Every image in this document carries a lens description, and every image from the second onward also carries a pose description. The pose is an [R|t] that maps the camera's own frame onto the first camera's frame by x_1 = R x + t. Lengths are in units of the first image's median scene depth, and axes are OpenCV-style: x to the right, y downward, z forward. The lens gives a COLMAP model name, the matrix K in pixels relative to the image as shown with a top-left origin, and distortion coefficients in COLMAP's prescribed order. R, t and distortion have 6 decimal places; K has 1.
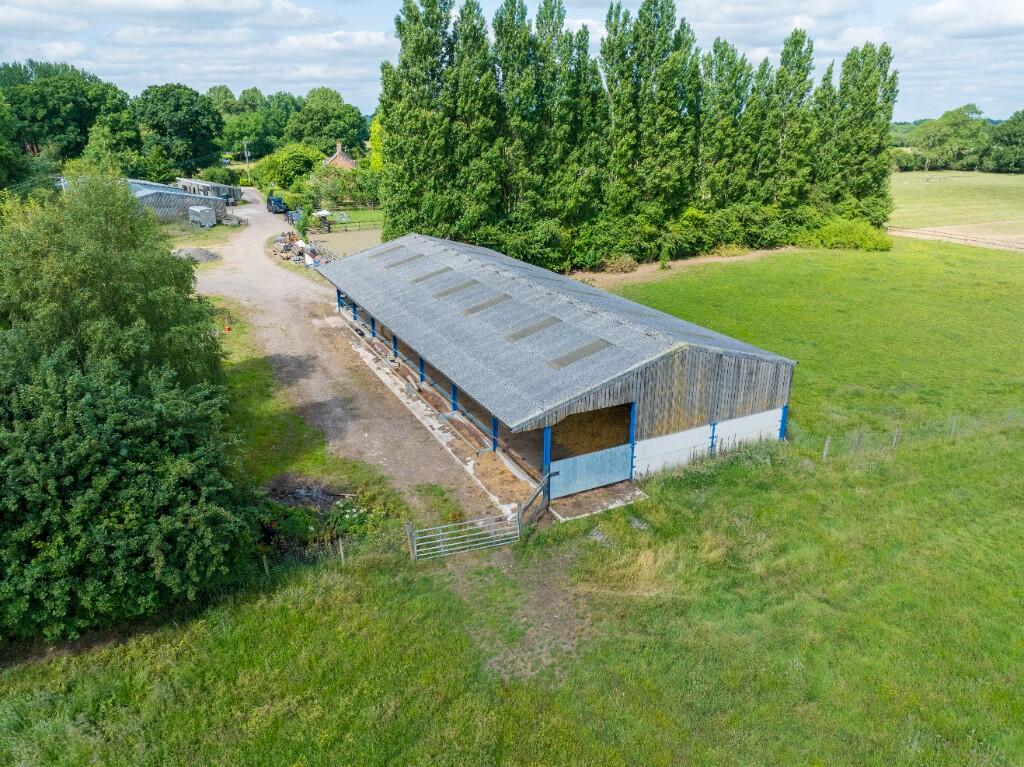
lens RADIAL K [[717.0, 0, 519.1], [0, 717.0, 386.3], [0, 0, 1]] dist [-0.036279, 0.010862]
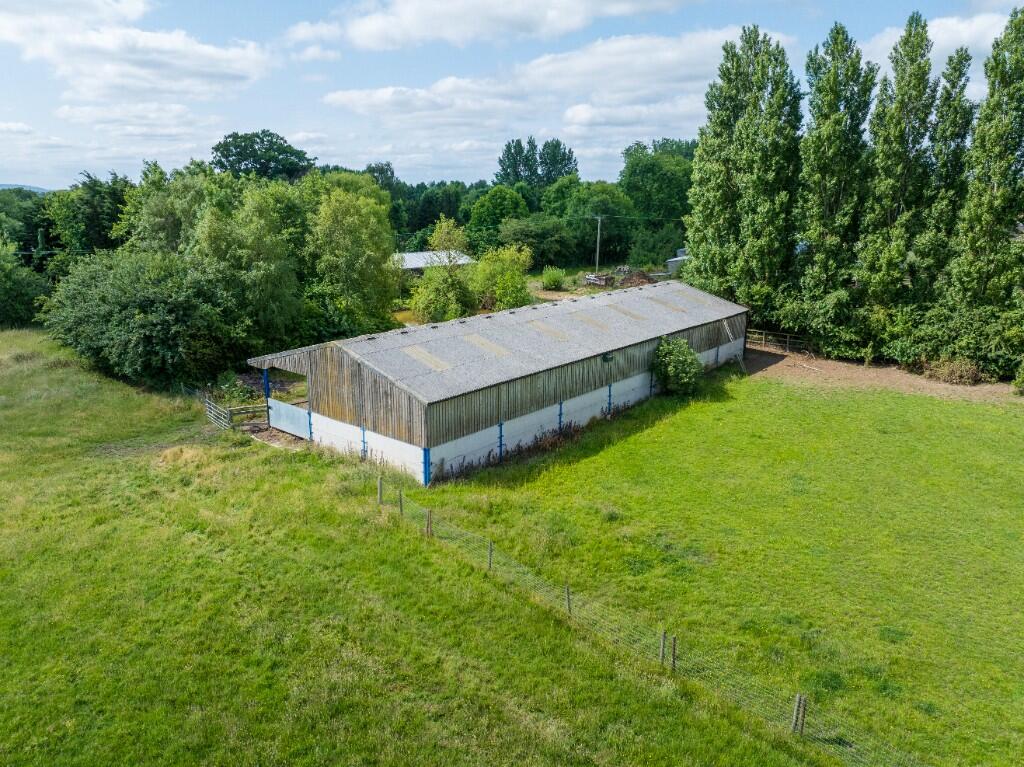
lens RADIAL K [[717.0, 0, 514.5], [0, 717.0, 380.4], [0, 0, 1]] dist [-0.036279, 0.010862]
pose [[0.397857, 0.242204, -0.884899, 0.653959], [-0.330295, 0.937662, 0.108142, -0.104808], [0.855929, 0.249252, 0.453055, 0.345570]]
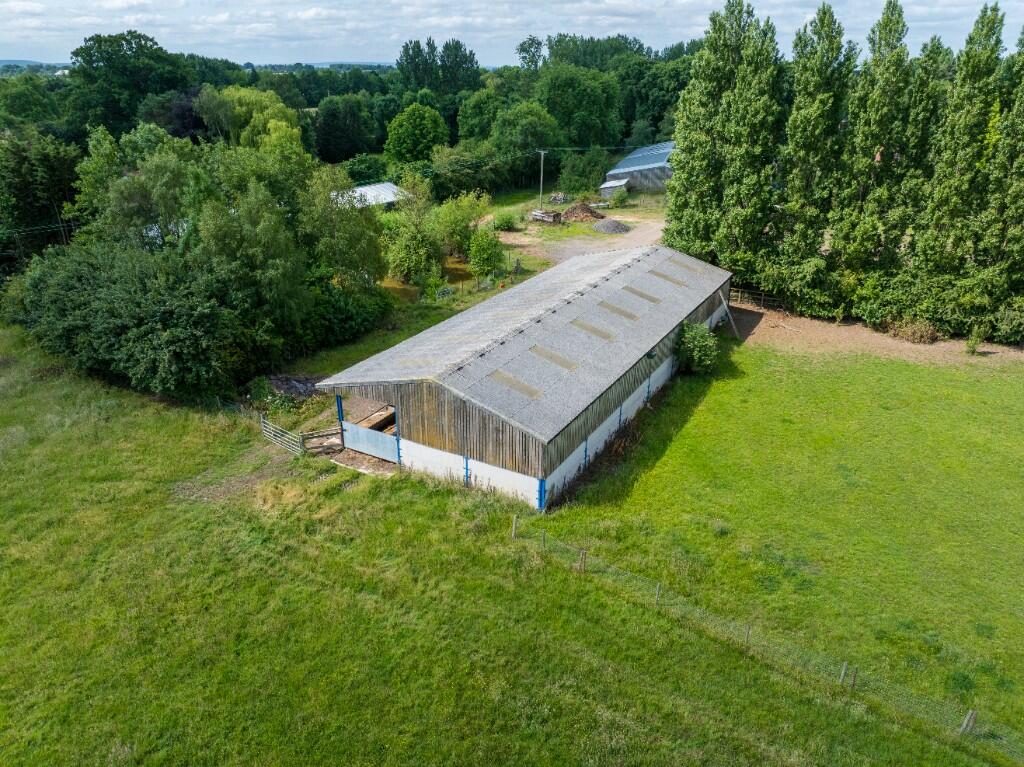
lens RADIAL K [[717.0, 0, 517.1], [0, 717.0, 379.3], [0, 0, 1]] dist [-0.036279, 0.010862]
pose [[0.559043, 0.340258, -0.756105, 0.575134], [-0.299311, 0.933243, 0.198671, -0.159850], [0.773229, 0.115245, 0.623566, 0.166508]]
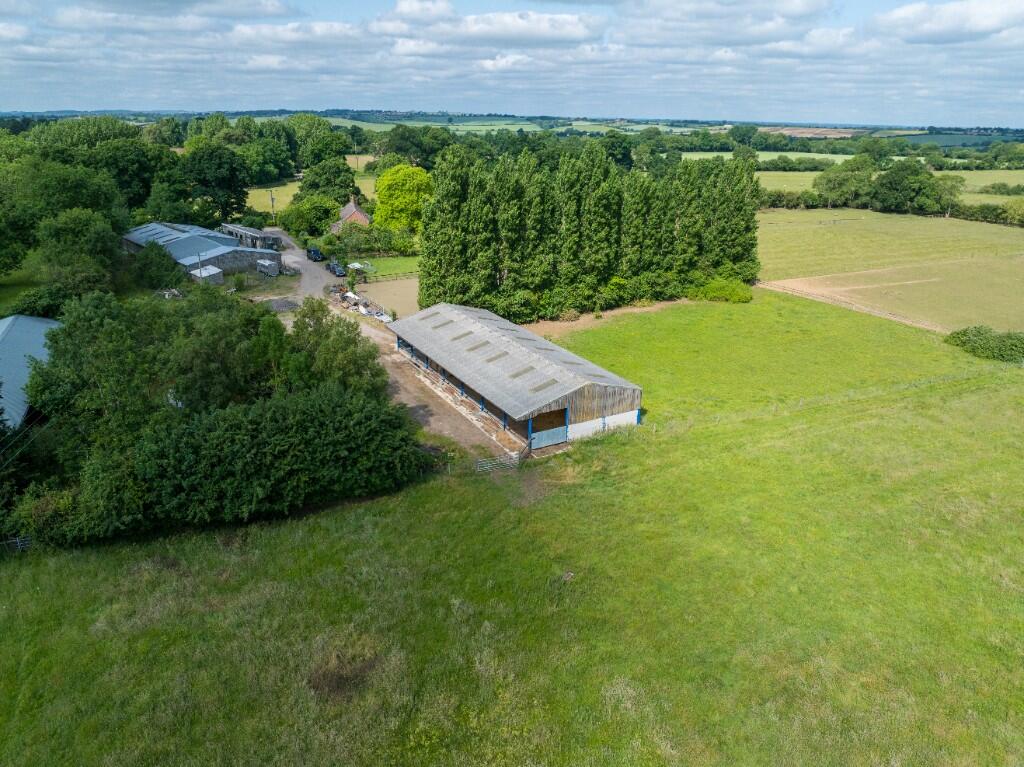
lens RADIAL K [[717.0, 0, 516.0], [0, 717.0, 390.9], [0, 0, 1]] dist [-0.036279, 0.010862]
pose [[0.998810, -0.001616, 0.048744, -0.054999], [0.001007, 0.999921, 0.012516, -0.028942], [-0.048761, -0.012452, 0.998733, -0.608931]]
